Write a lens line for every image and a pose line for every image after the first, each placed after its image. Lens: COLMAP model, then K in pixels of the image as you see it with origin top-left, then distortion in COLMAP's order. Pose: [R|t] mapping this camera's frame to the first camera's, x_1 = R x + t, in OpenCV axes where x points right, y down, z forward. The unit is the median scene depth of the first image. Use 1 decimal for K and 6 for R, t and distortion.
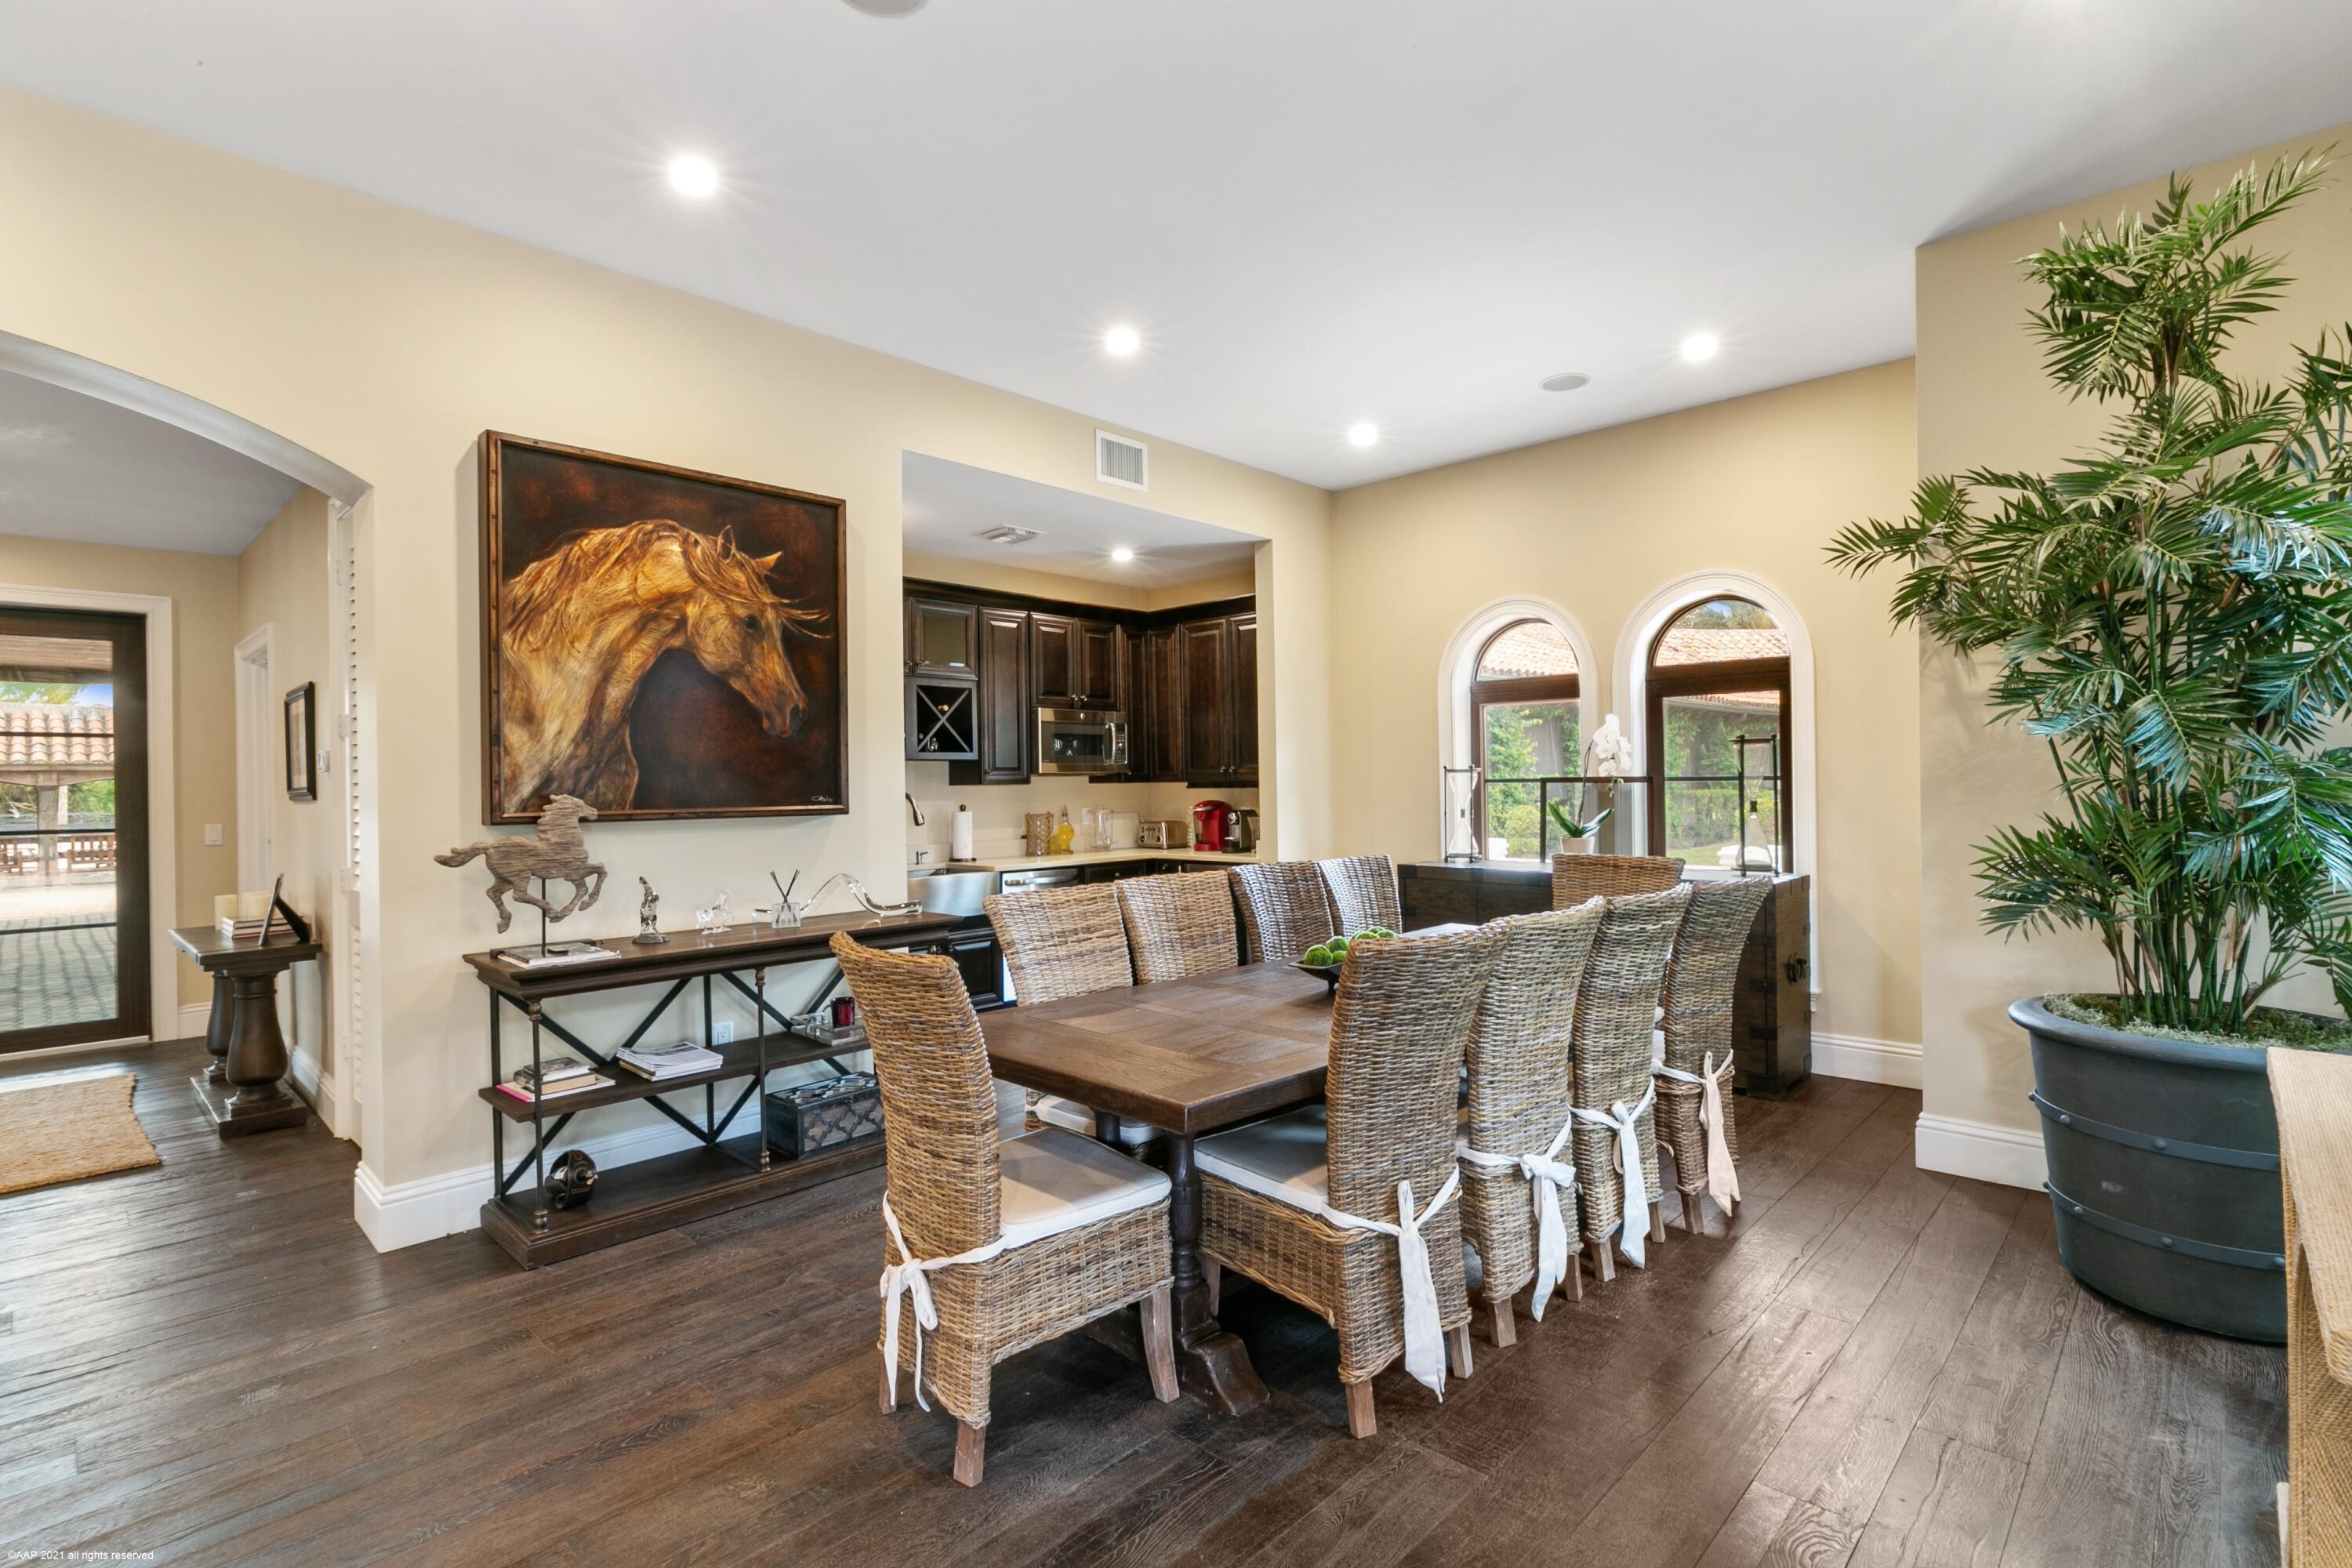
lens RADIAL K [[1104.0, 0, 1176.0], [0, 1104.0, 784.0], [0, 0, 1]] dist [-0.002189, -0.000166]
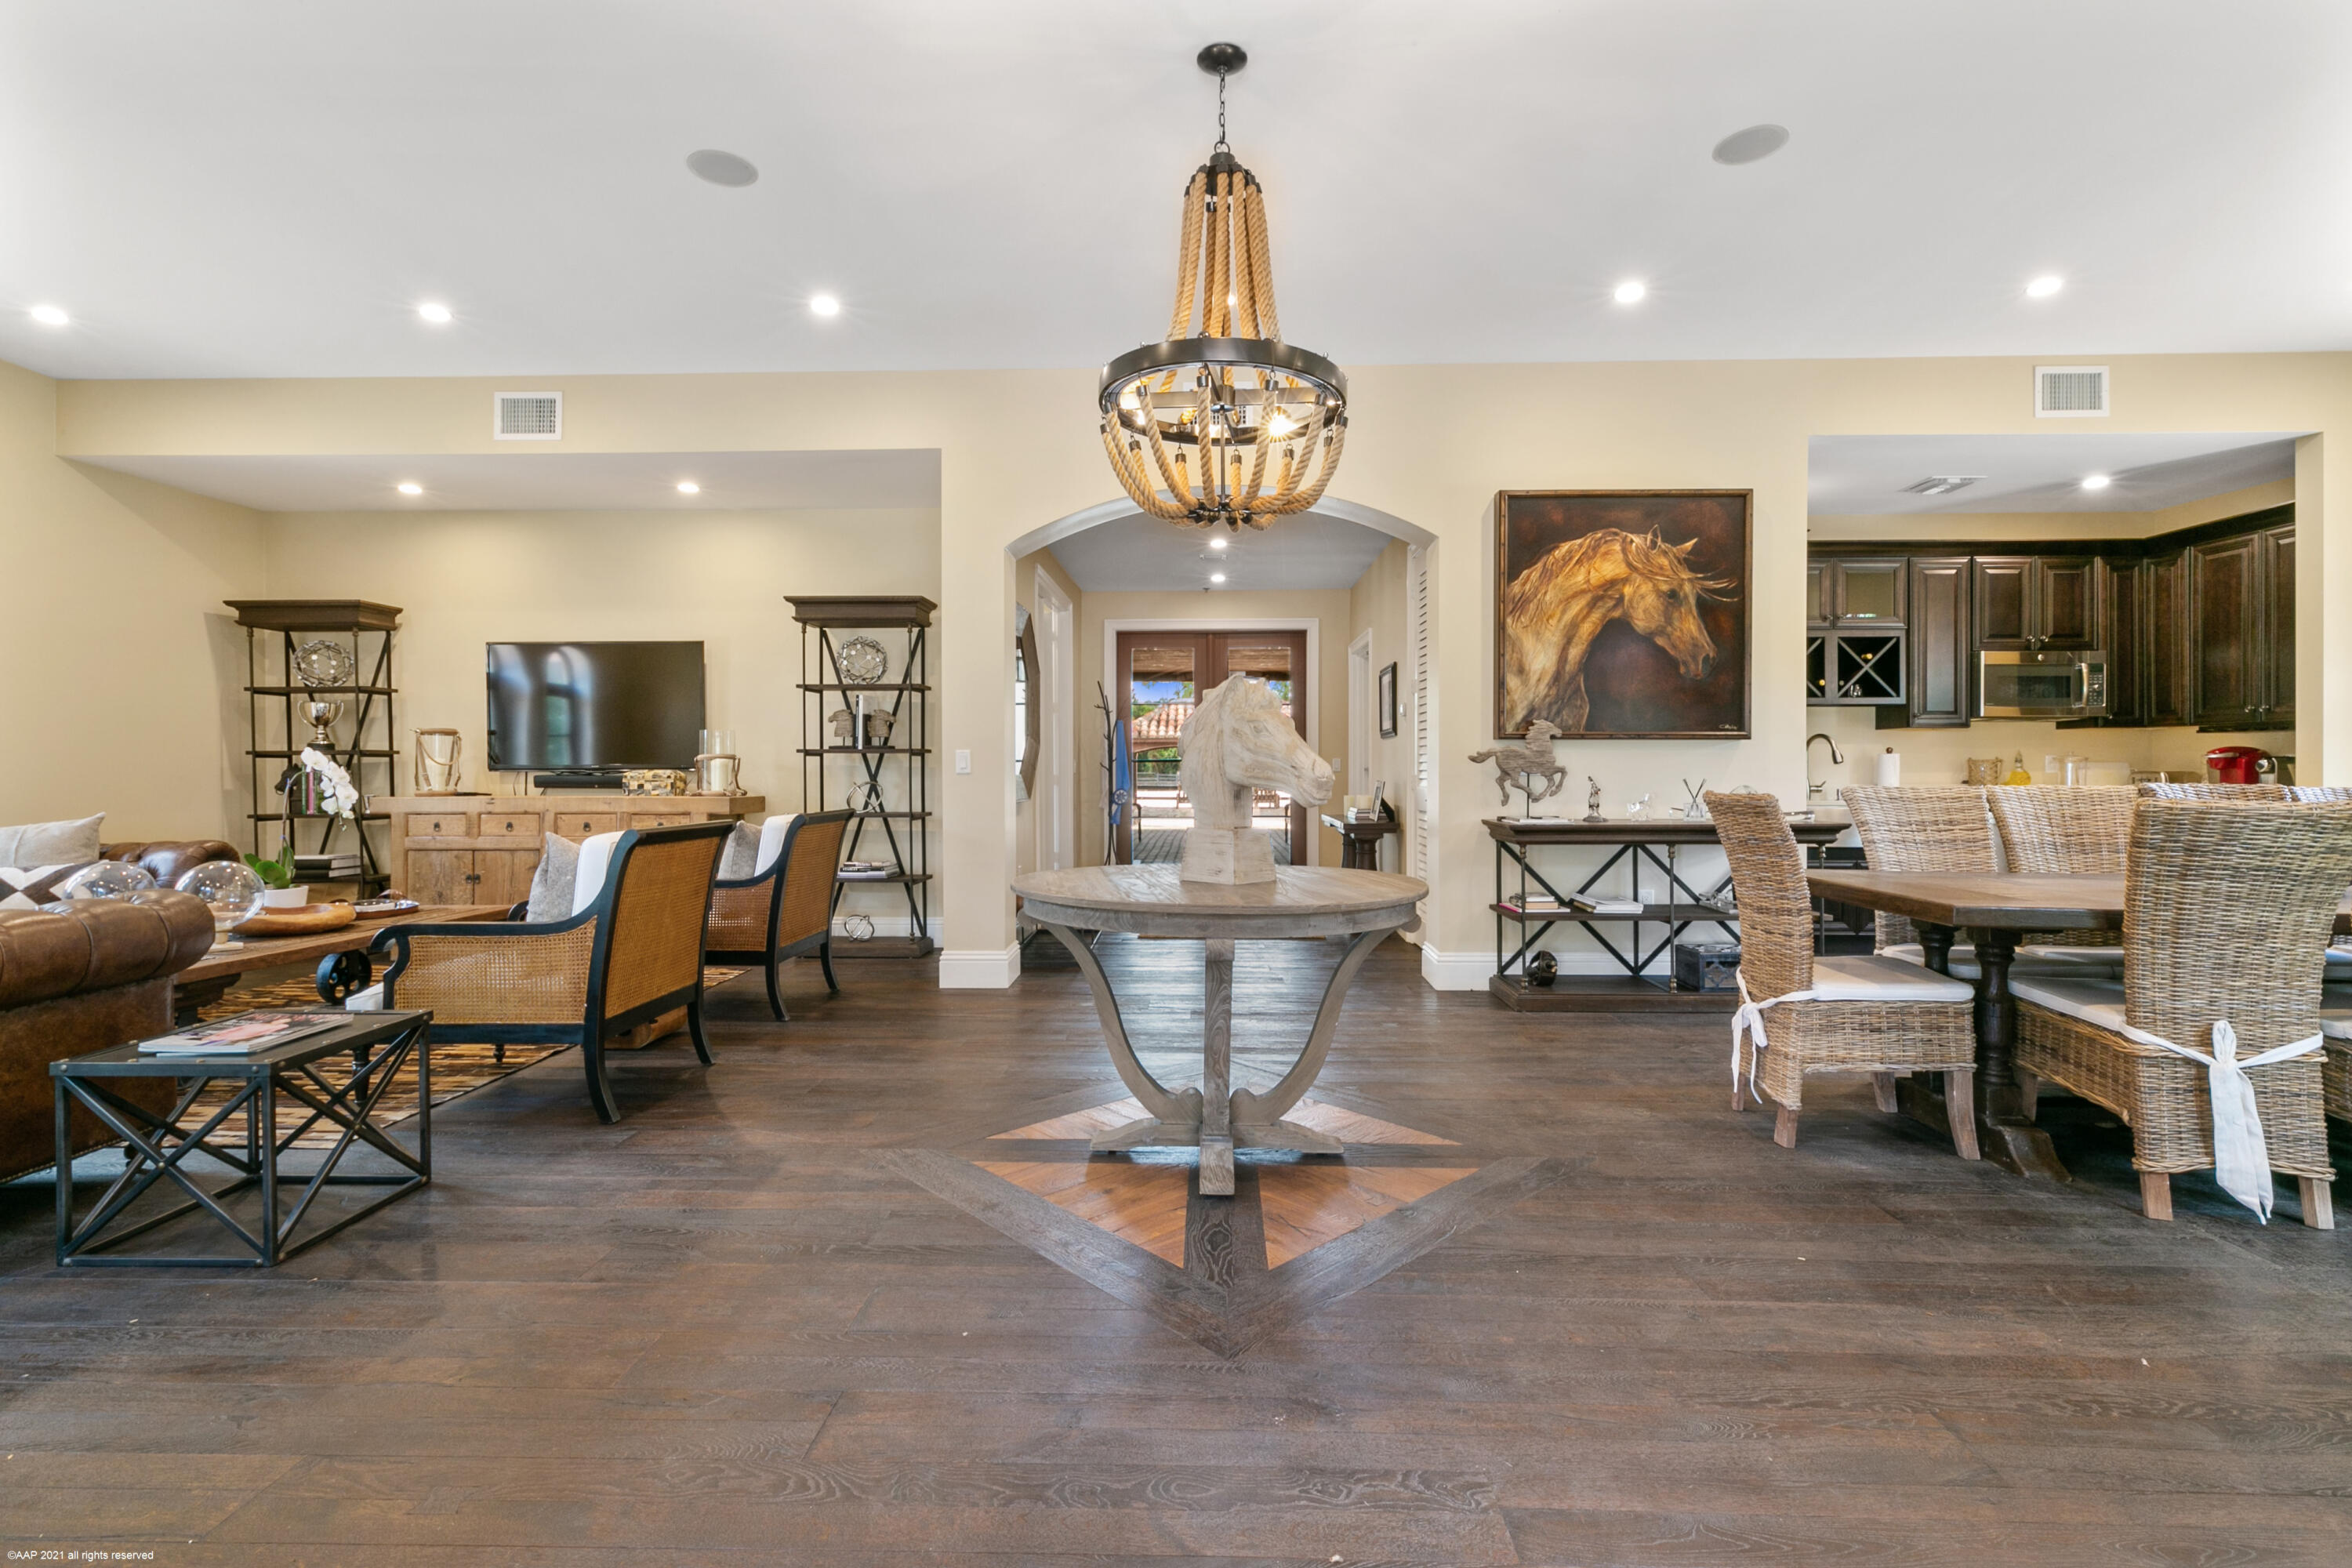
lens RADIAL K [[1065.7, 0, 1169.0], [0, 1065.7, 768.9], [0, 0, 1]] dist [0.001975, -0.000189]
pose [[0.667094, 0.014842, -0.744826, 0.191959], [-0.010891, 0.999889, 0.010170, 0.064671], [0.744894, 0.001327, 0.667182, -0.350970]]
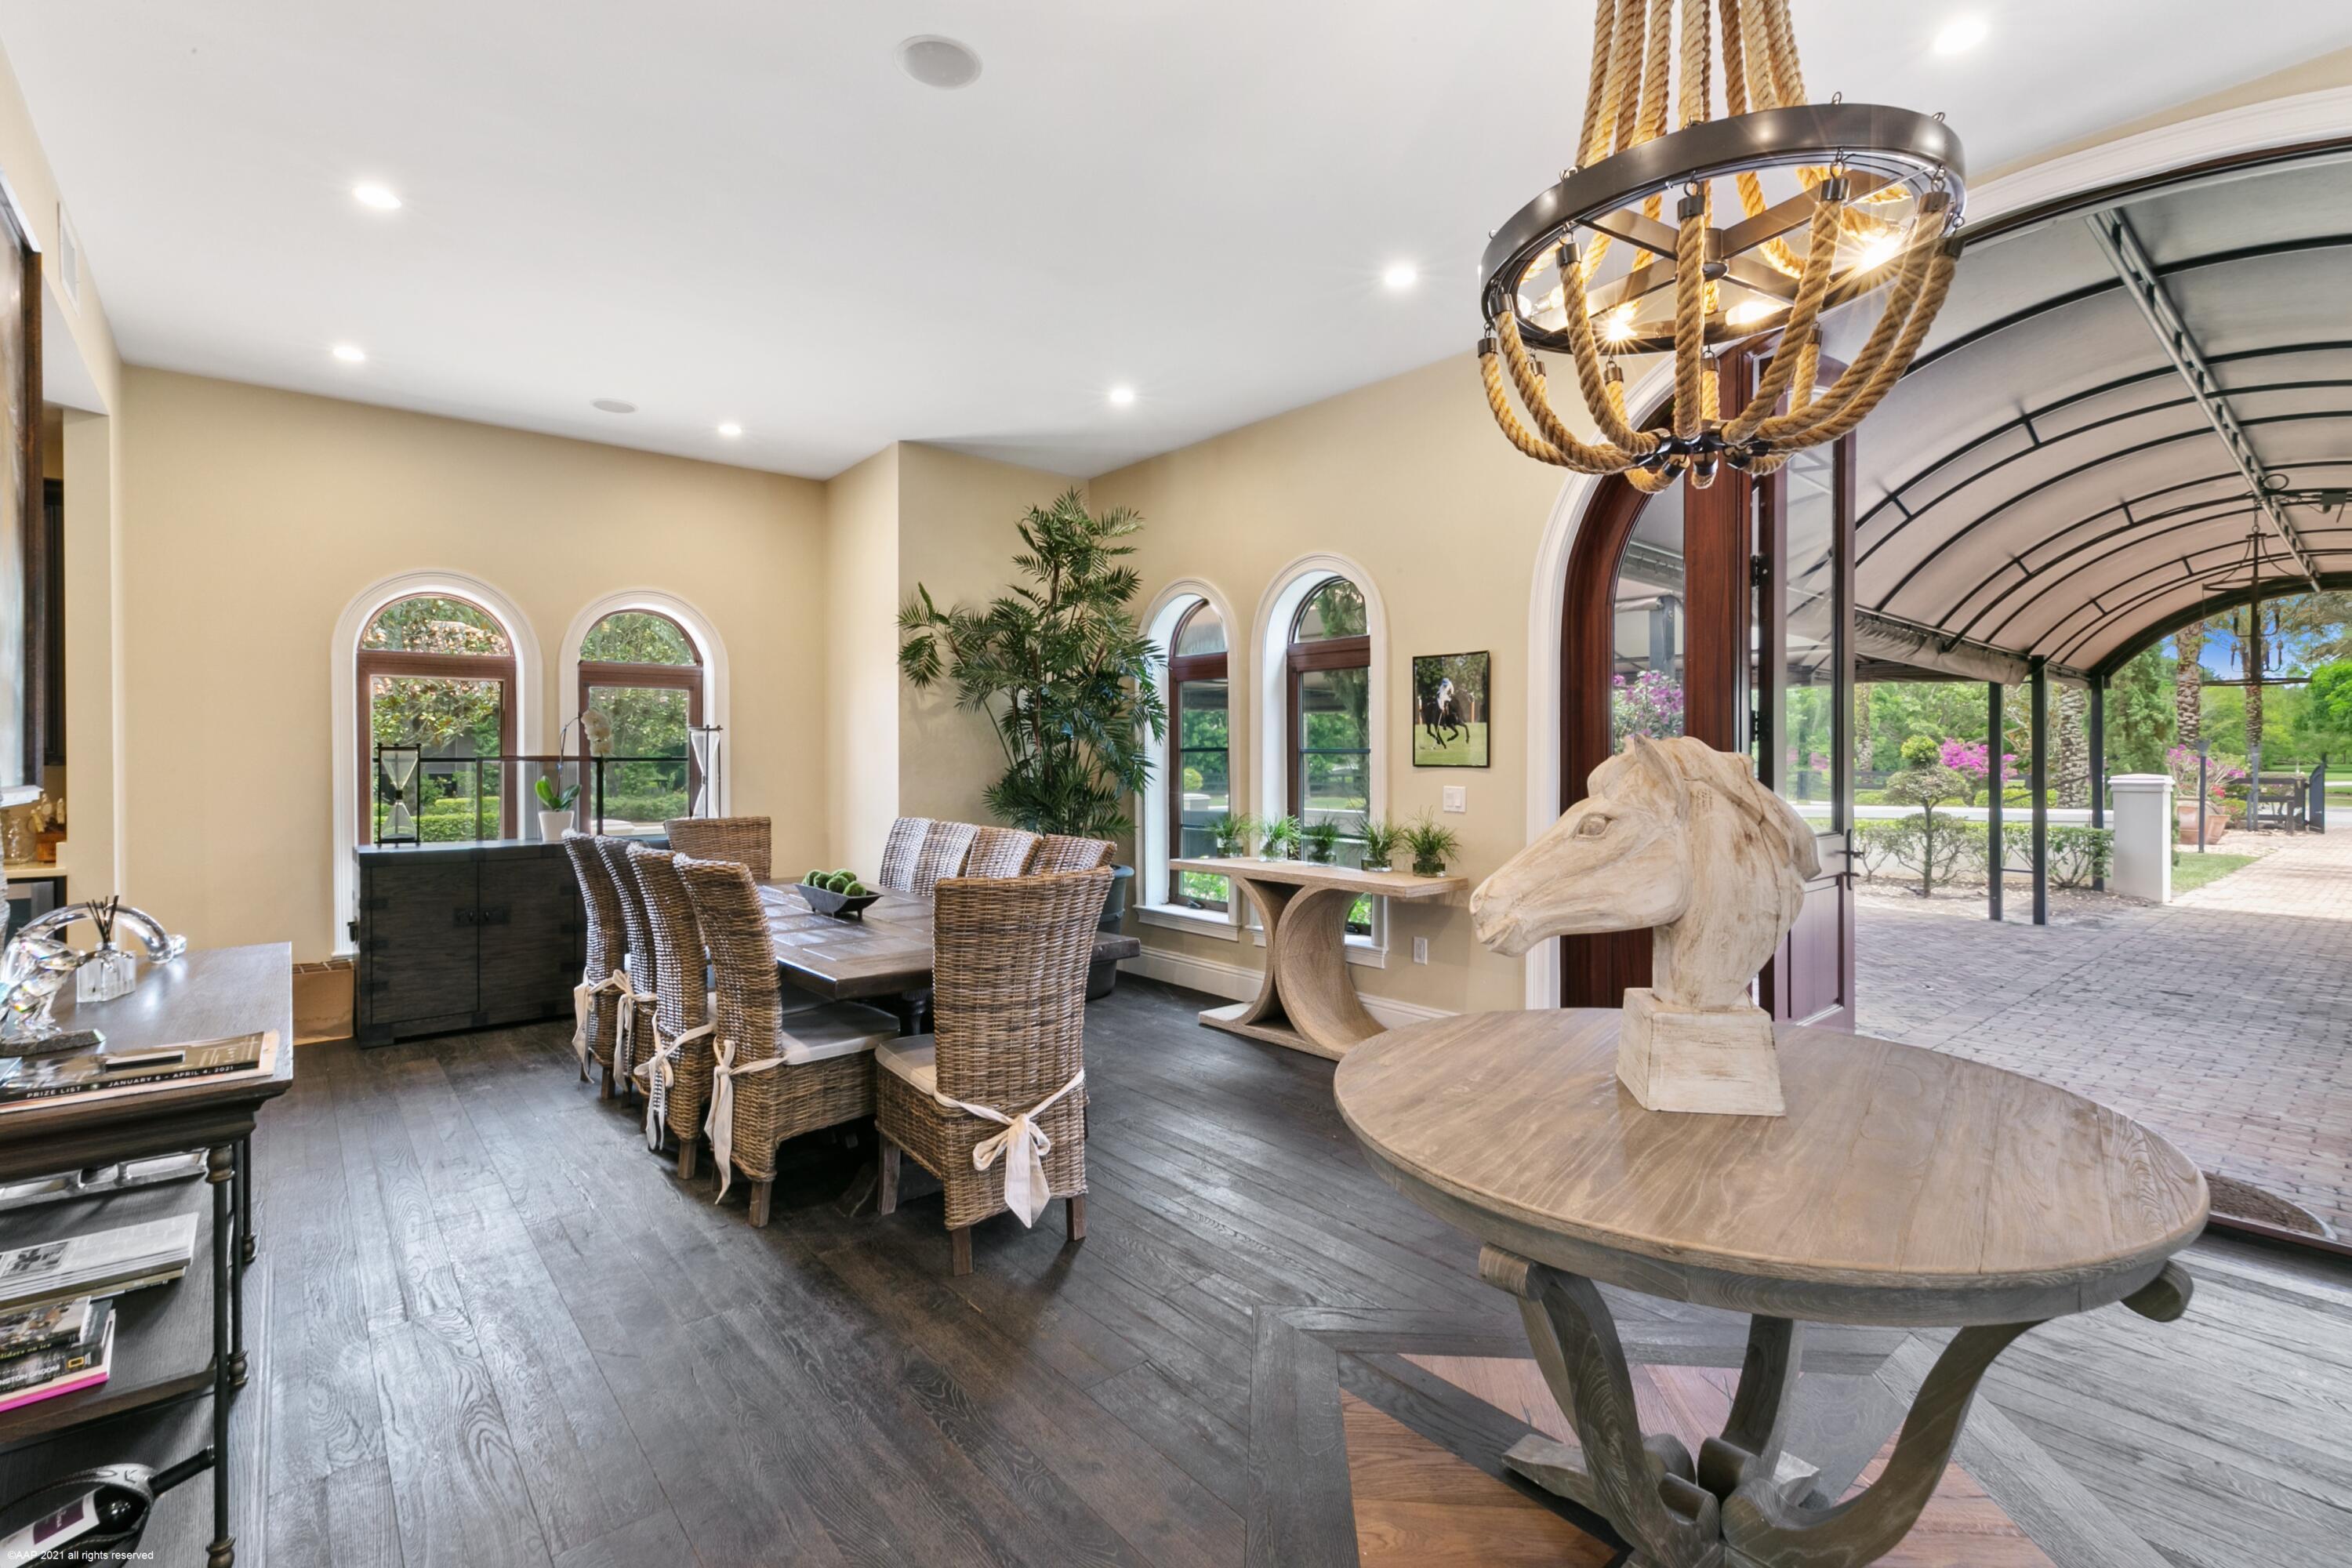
lens RADIAL K [[1065.7, 0, 1169.0], [0, 1065.7, 768.9], [0, 0, 1]] dist [0.001975, -0.000189]
pose [[0.112188, 0.007193, 0.993661, -0.906457], [0.003709, 0.999964, -0.007658, 0.024788], [-0.993680, 0.004545, 0.112157, 0.434067]]
